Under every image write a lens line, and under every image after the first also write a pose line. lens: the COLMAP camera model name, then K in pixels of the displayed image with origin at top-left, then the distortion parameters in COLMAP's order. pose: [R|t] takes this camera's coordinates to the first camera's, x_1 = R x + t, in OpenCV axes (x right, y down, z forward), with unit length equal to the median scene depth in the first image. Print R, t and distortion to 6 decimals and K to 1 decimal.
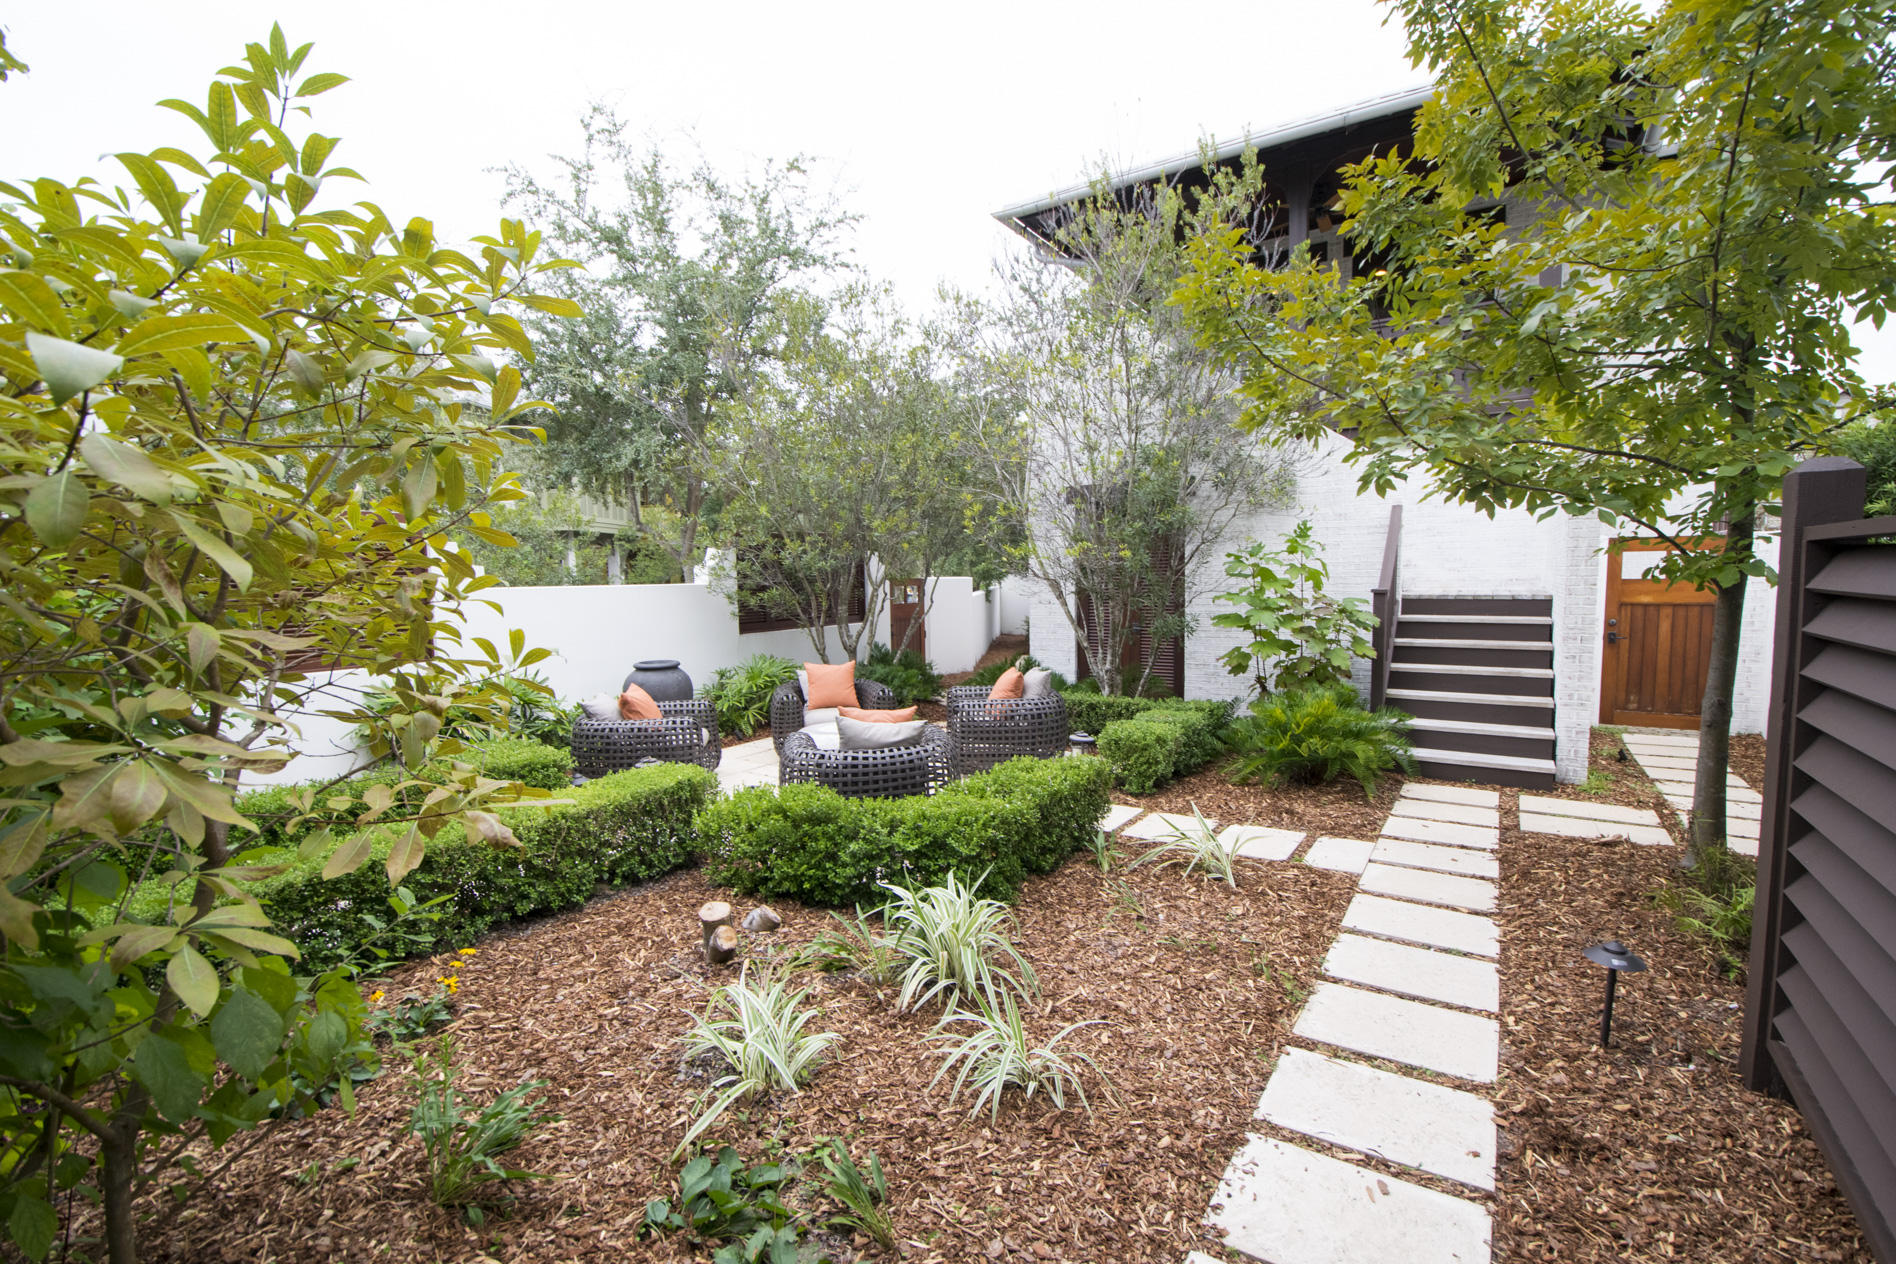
lens RADIAL K [[843.0, 0, 946.9], [0, 843.0, 640.2], [0, 0, 1]] dist [-0.013844, -0.000597]
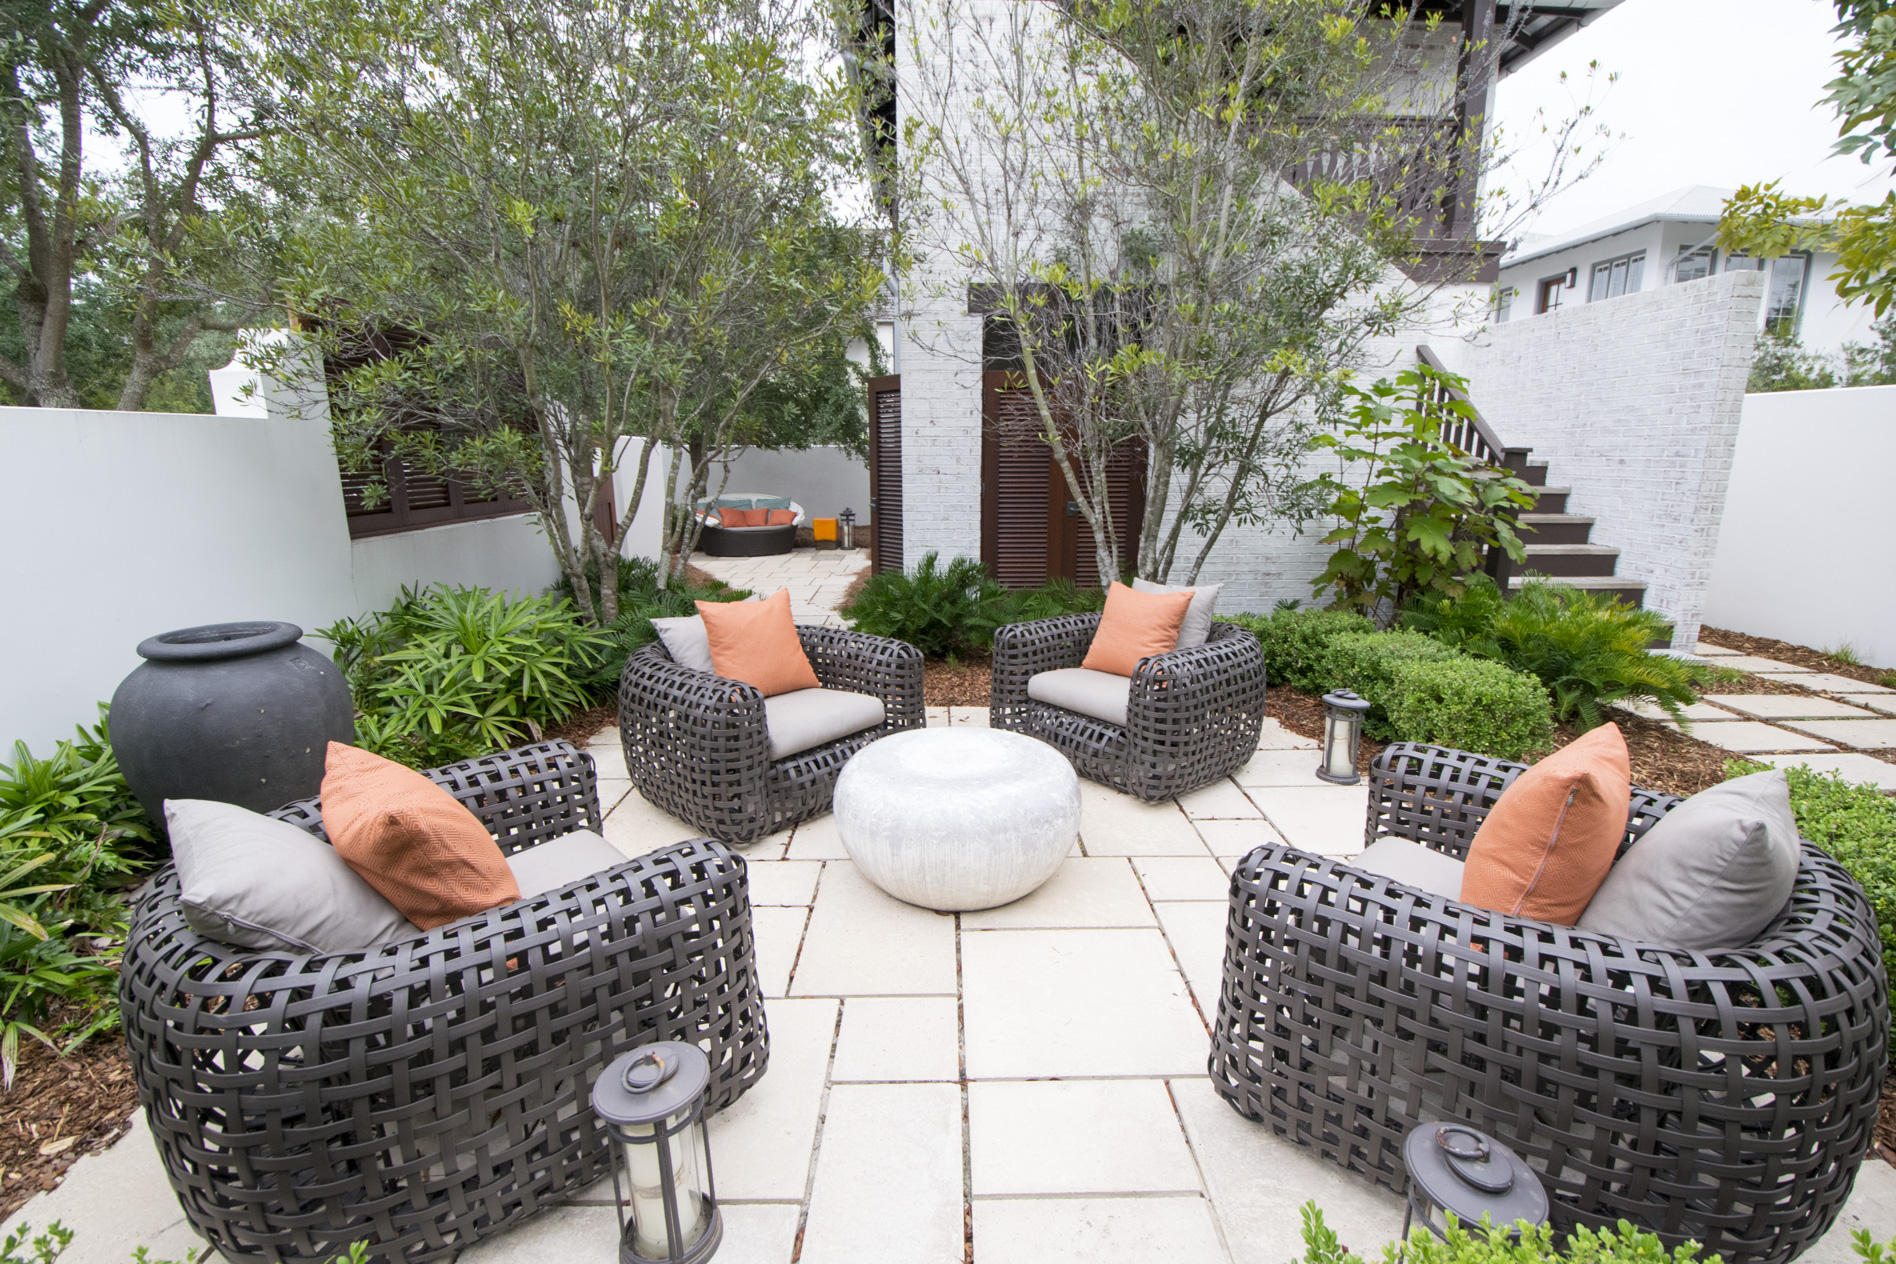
lens RADIAL K [[843.0, 0, 953.0], [0, 843.0, 639.5], [0, 0, 1]] dist [-0.013844, -0.000597]
pose [[0.833646, -0.098401, 0.543463, -0.256454], [0.032194, 0.990985, 0.130047, -0.003125], [-0.551360, -0.090917, 0.829299, 0.527394]]
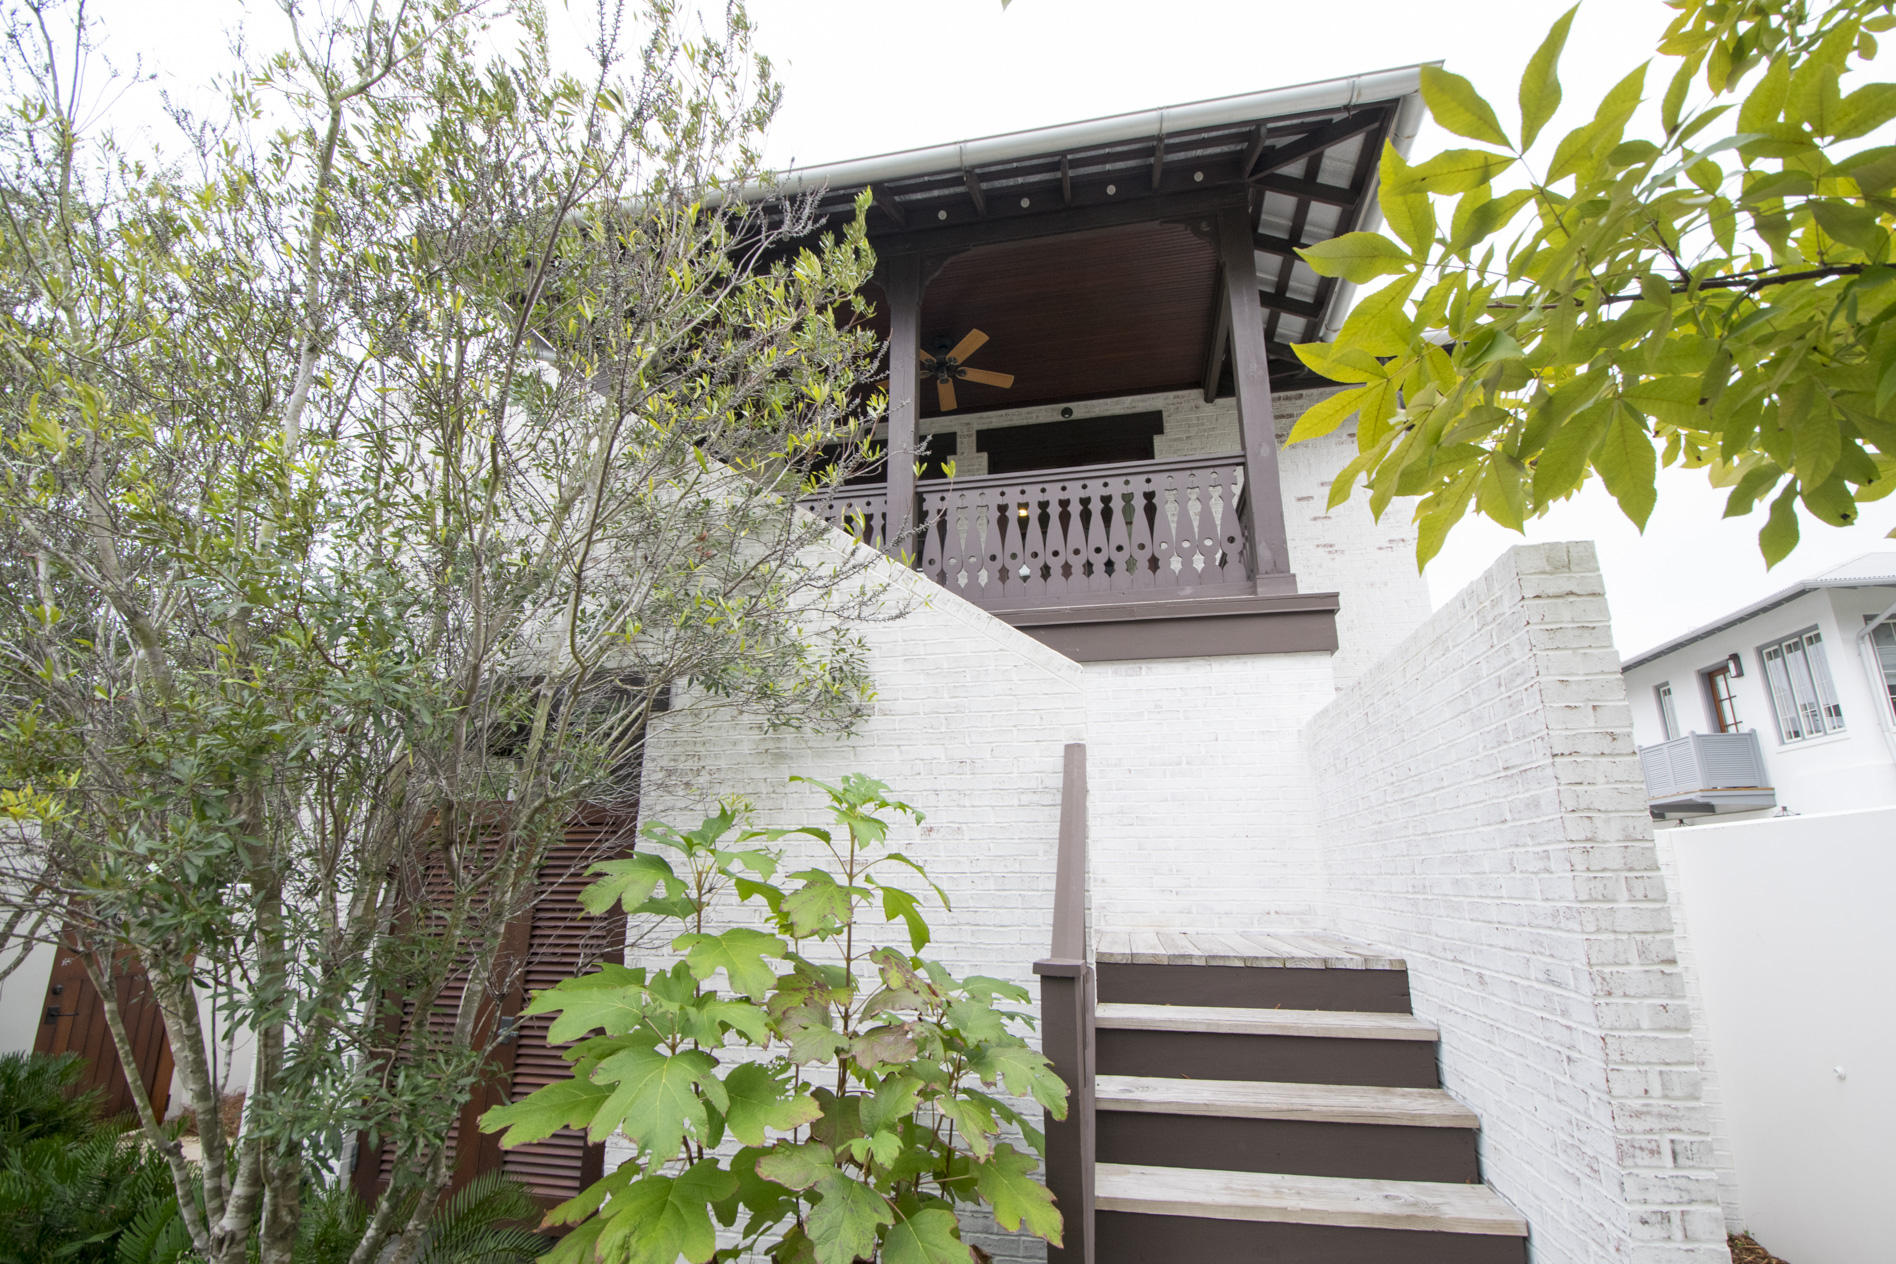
lens RADIAL K [[843.0, 0, 945.2], [0, 843.0, 638.9], [0, 0, 1]] dist [-0.013844, -0.000597]
pose [[0.935108, 0.118975, 0.333795, 0.299418], [0.010534, 0.932205, -0.361776, -0.049637], [-0.354207, 0.341816, 0.870459, 0.587293]]
